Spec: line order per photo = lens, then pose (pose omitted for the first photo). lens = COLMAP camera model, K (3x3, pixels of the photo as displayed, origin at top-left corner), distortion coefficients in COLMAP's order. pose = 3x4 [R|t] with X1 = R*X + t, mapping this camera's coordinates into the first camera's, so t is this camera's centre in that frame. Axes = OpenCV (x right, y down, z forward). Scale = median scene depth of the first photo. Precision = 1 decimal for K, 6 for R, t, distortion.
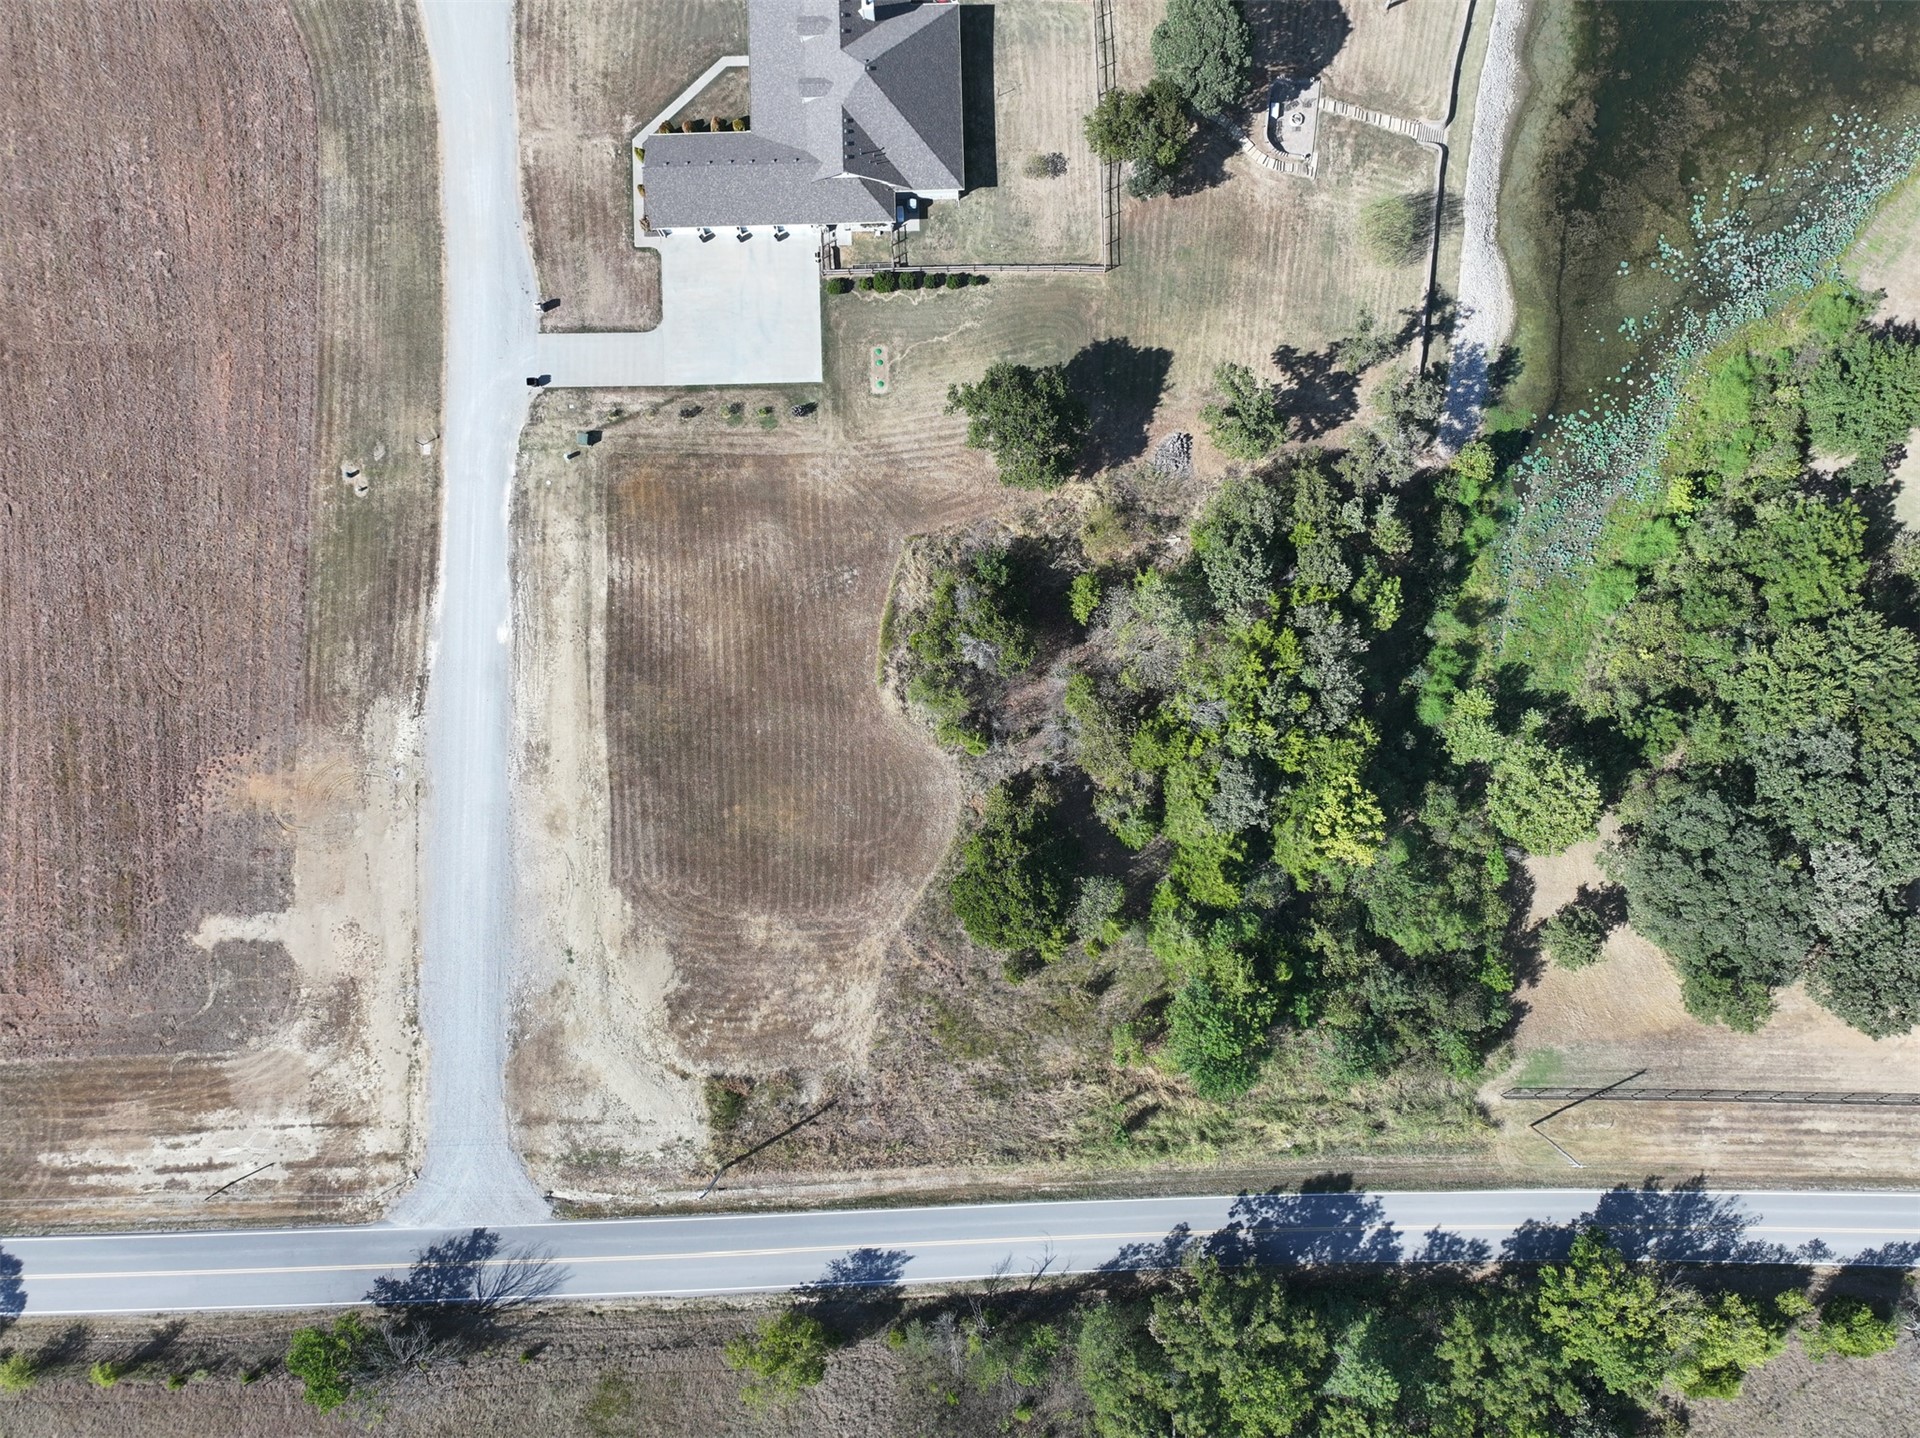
lens RADIAL K [[1349.6, 0, 968.0], [0, 1349.6, 715.8], [0, 0, 1]] dist [-0.007905, 0.024749]
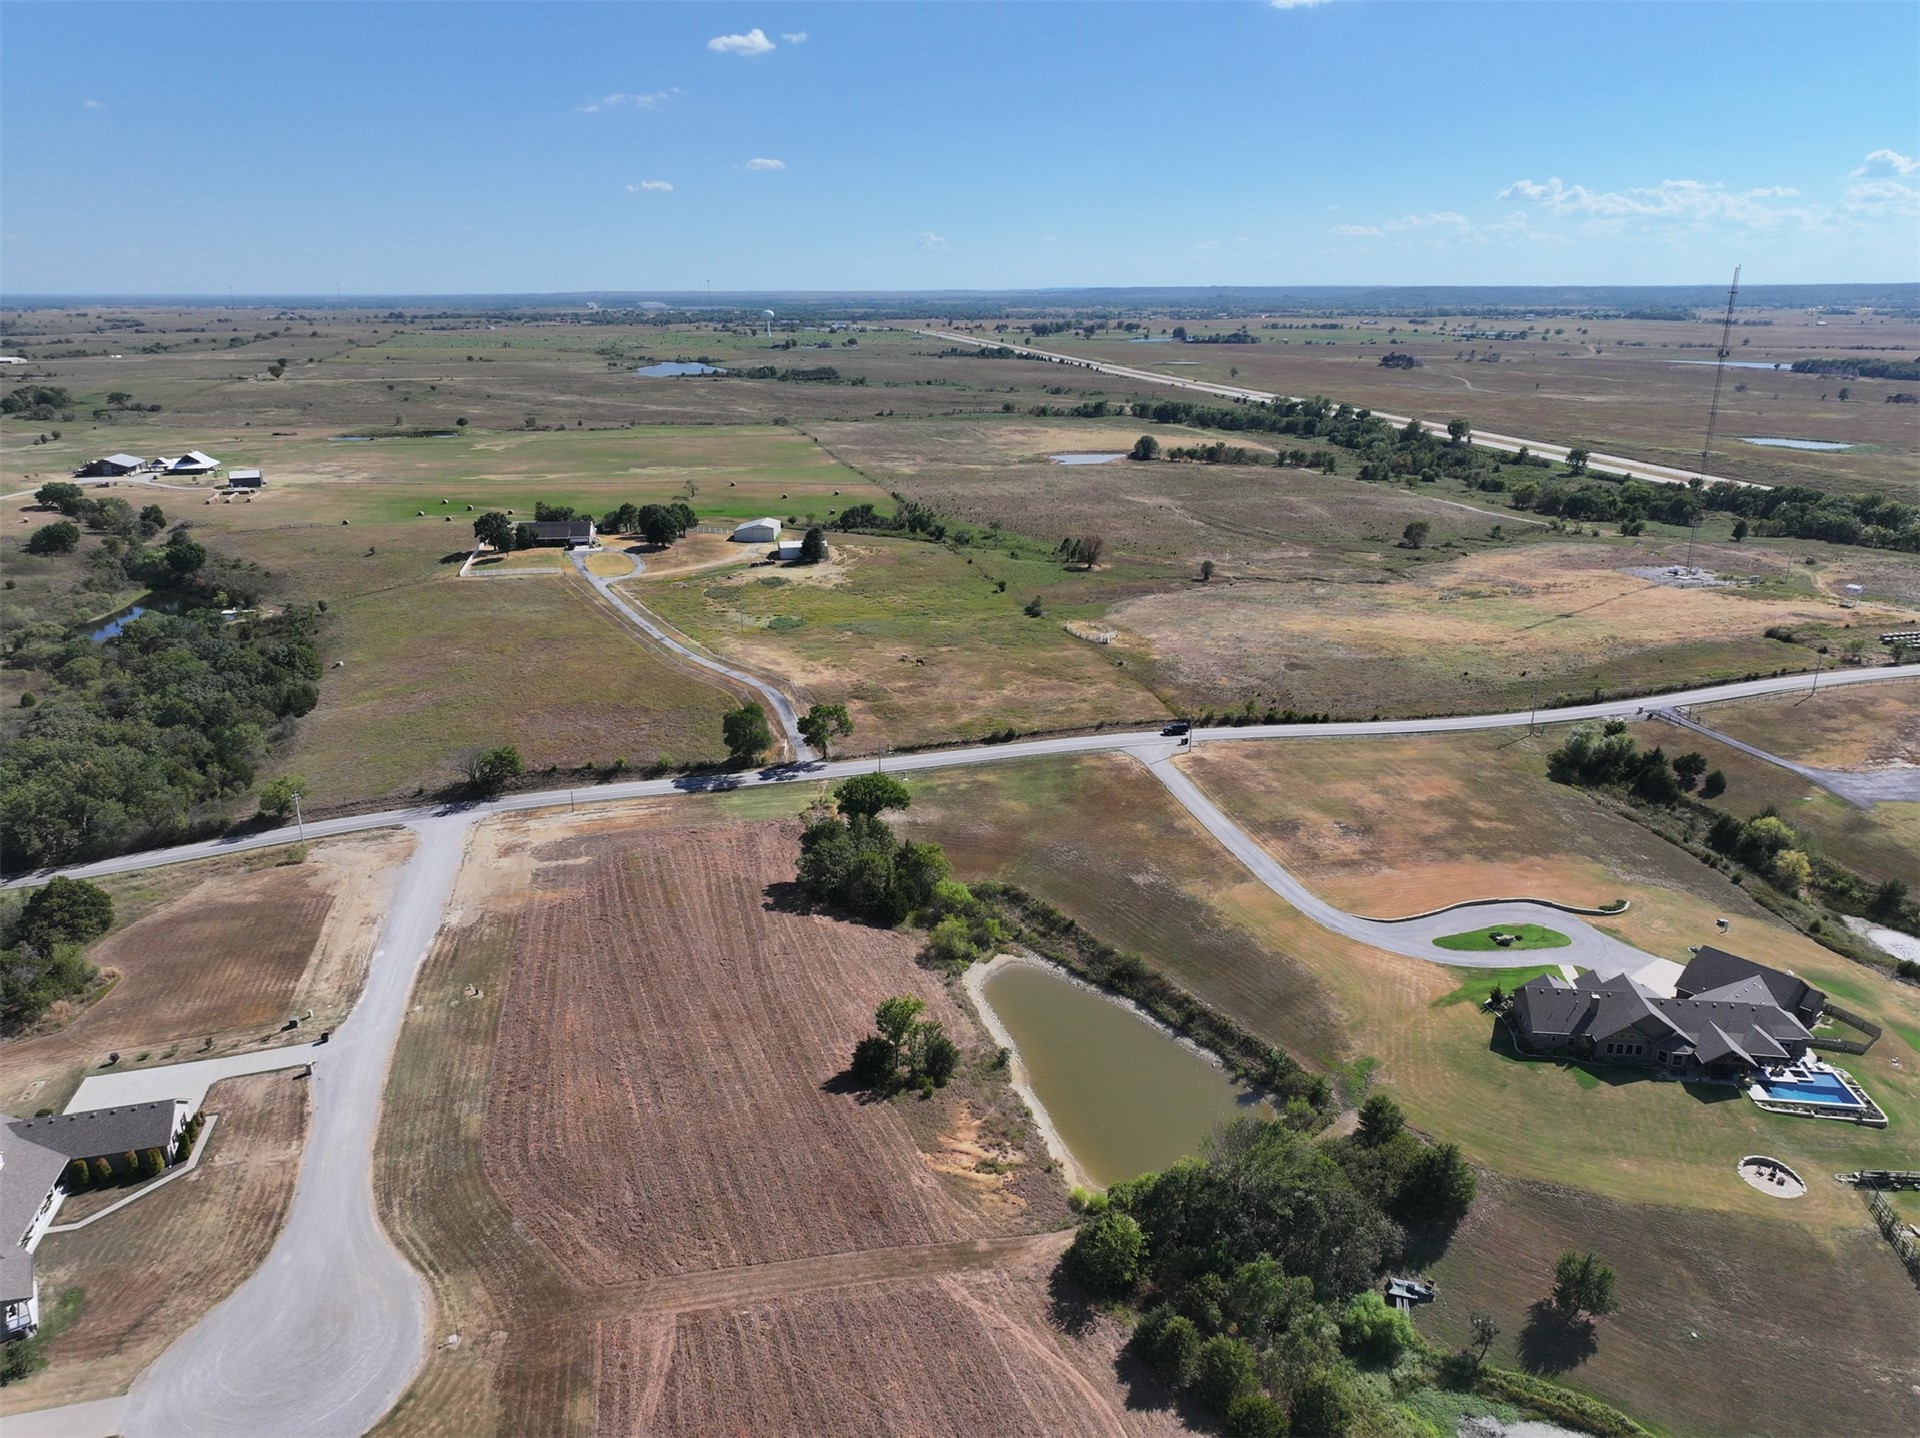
lens RADIAL K [[1349.6, 0, 968.0], [0, 1349.6, 715.8], [0, 0, 1]] dist [-0.007905, 0.024749]
pose [[-0.971442, 0.079205, -0.223665, -0.672141], [-0.236875, -0.269021, 0.933551, -1.579659], [0.013771, 0.959872, 0.280100, 0.318920]]
